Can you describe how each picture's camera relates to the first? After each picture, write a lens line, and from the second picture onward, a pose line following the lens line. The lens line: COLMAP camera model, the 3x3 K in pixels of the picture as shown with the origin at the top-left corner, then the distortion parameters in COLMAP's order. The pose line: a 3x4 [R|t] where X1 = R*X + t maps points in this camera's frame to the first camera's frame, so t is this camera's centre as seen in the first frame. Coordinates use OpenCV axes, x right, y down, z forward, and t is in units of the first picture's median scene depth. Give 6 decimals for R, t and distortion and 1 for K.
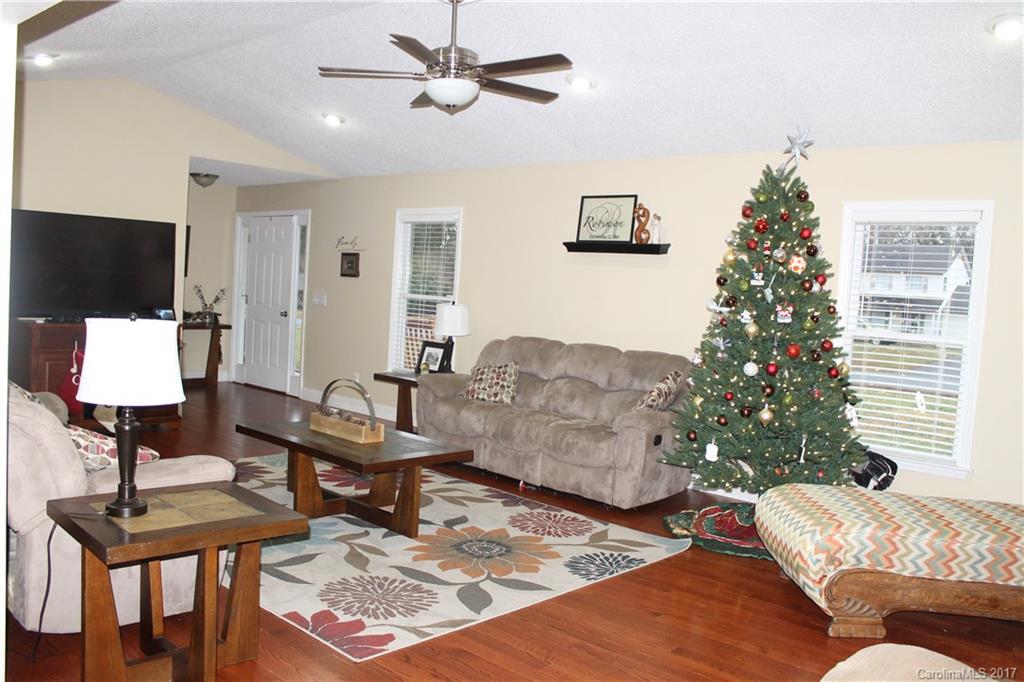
lens RADIAL K [[867.8, 0, 512.0], [0, 867.8, 341.0], [0, 0, 1]] dist [-0.124861, 0.006859]
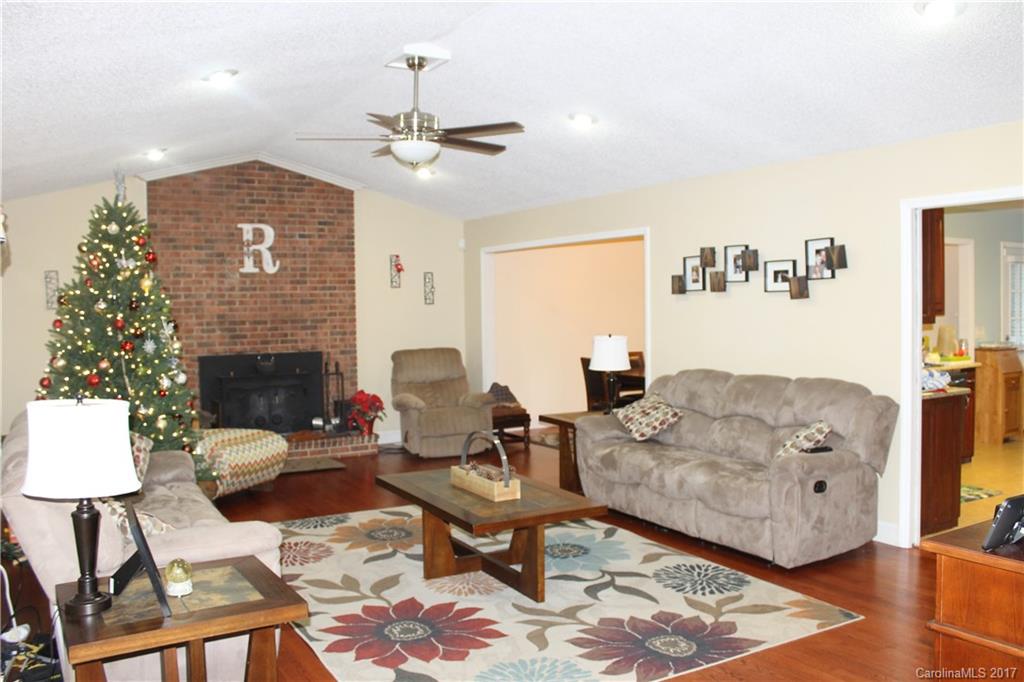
lens RADIAL K [[867.8, 0, 512.0], [0, 867.8, 341.0], [0, 0, 1]] dist [-0.124861, 0.006859]
pose [[-0.956943, -0.060707, 0.283856, -0.483073], [-0.028578, 0.992839, 0.115990, -0.164342], [-0.288864, 0.102884, -0.951826, 1.891320]]
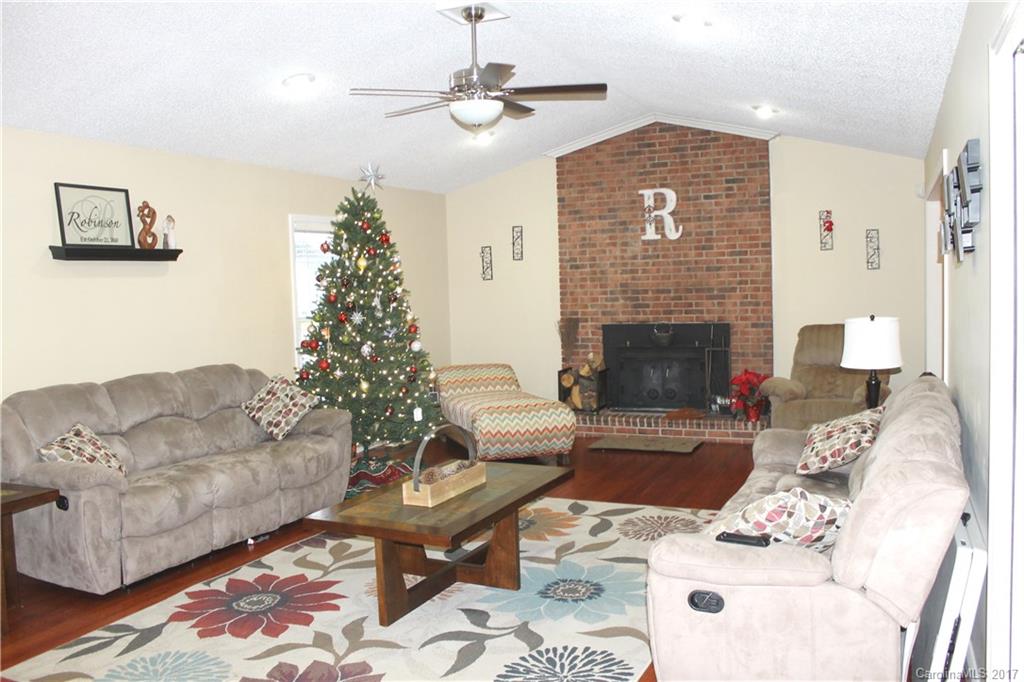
lens RADIAL K [[867.8, 0, 512.0], [0, 867.8, 341.0], [0, 0, 1]] dist [-0.124861, 0.006859]
pose [[-0.310251, -0.116783, 0.943454, -0.993311], [0.069076, 0.987033, 0.144892, -0.154107], [-0.948142, 0.110123, -0.298161, 1.186886]]
